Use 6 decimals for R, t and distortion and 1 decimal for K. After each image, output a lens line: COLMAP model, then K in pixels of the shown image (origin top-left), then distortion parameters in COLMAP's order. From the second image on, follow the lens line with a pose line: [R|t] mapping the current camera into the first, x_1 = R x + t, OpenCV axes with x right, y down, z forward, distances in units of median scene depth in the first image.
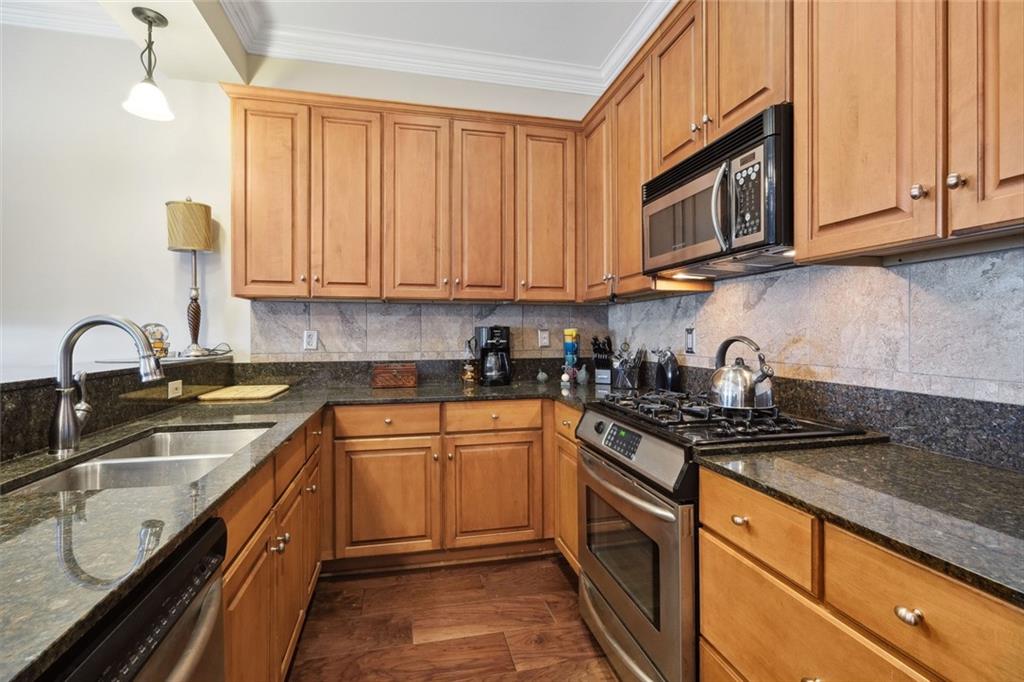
lens RADIAL K [[469.5, 0, 507.6], [0, 469.5, 334.7], [0, 0, 1]] dist [0.001038, 0.000872]
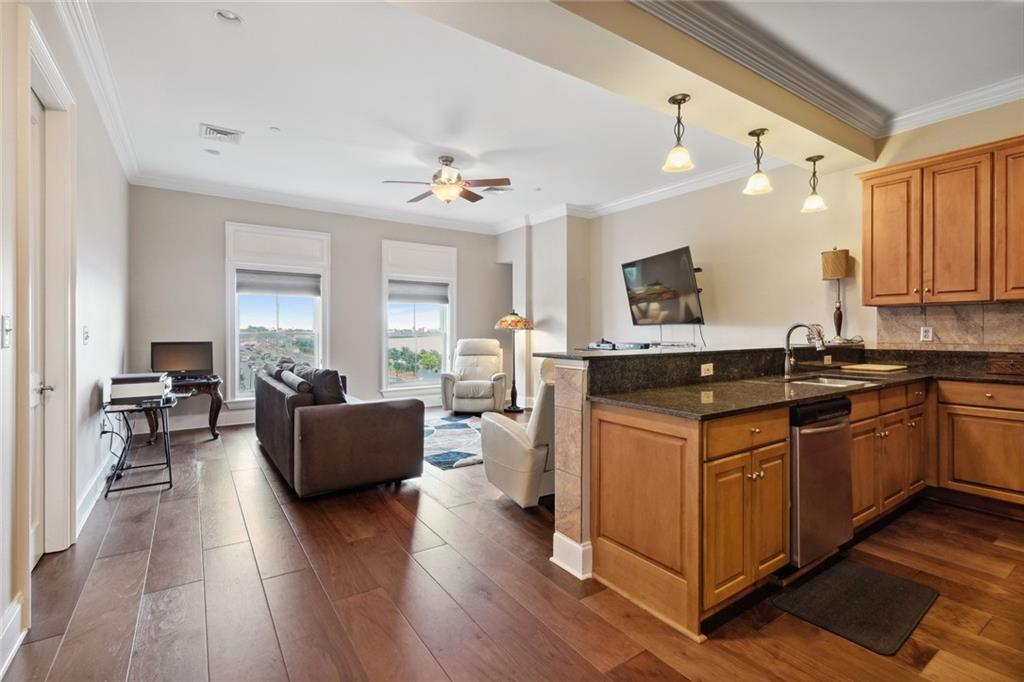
lens RADIAL K [[469.5, 0, 507.6], [0, 469.5, 334.7], [0, 0, 1]] dist [0.001038, 0.000872]
pose [[0.363369, 0.004941, -0.931632, 0.432655], [0.003968, 0.999969, 0.006851, -0.001037], [0.931637, -0.006186, 0.363338, -0.658091]]
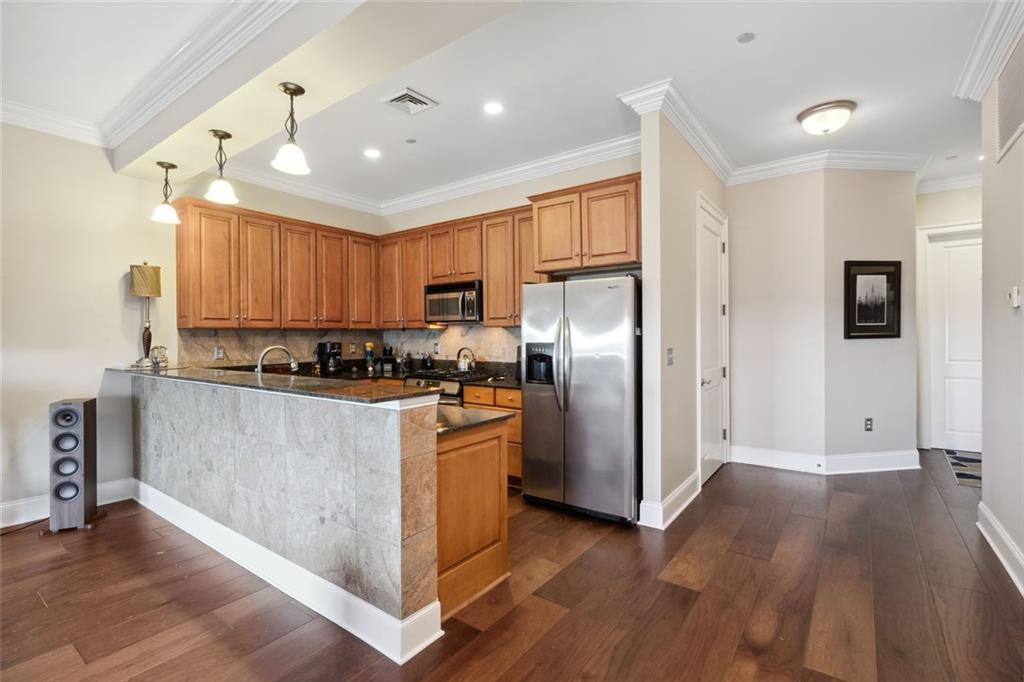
lens RADIAL K [[469.5, 0, 507.6], [0, 469.5, 334.7], [0, 0, 1]] dist [0.001038, 0.000872]
pose [[0.754149, -0.004896, 0.656685, -0.791443], [0.007351, 0.999972, -0.000986, -0.046070], [-0.656662, 0.005571, 0.754165, -0.895736]]
